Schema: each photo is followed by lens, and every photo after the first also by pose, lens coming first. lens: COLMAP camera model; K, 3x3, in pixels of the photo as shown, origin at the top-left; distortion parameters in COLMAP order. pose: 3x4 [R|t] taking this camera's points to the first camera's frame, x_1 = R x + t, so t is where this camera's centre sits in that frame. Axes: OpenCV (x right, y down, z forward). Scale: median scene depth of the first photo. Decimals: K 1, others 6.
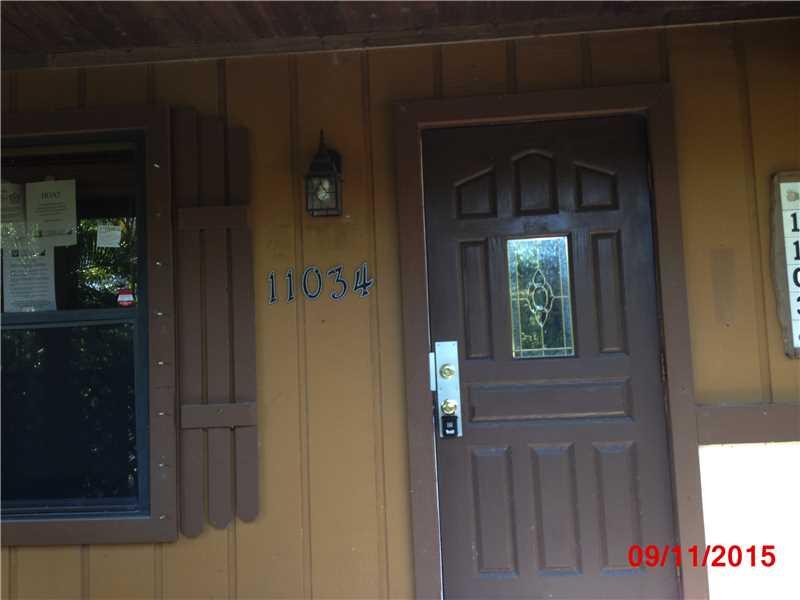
lens RADIAL K [[813.1, 0, 400.0], [0, 813.1, 300.0], [0, 0, 1]] dist [0.003280, 0.000781]
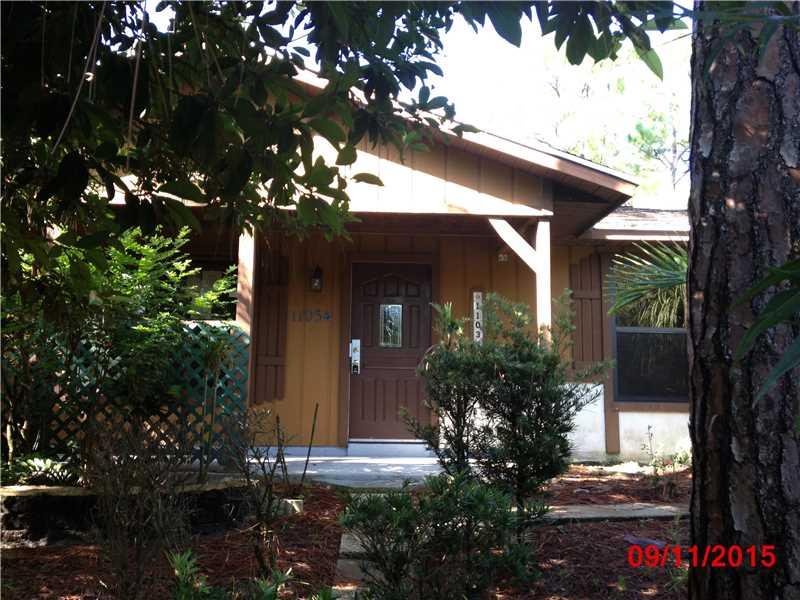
lens RADIAL K [[813.1, 0, 400.0], [0, 813.1, 300.0], [0, 0, 1]] dist [0.003280, 0.000781]
pose [[0.995169, 0.070005, 0.068833, 0.004789], [-0.064828, 0.995092, -0.074765, 0.114350], [-0.073729, 0.069942, 0.994823, -1.782660]]
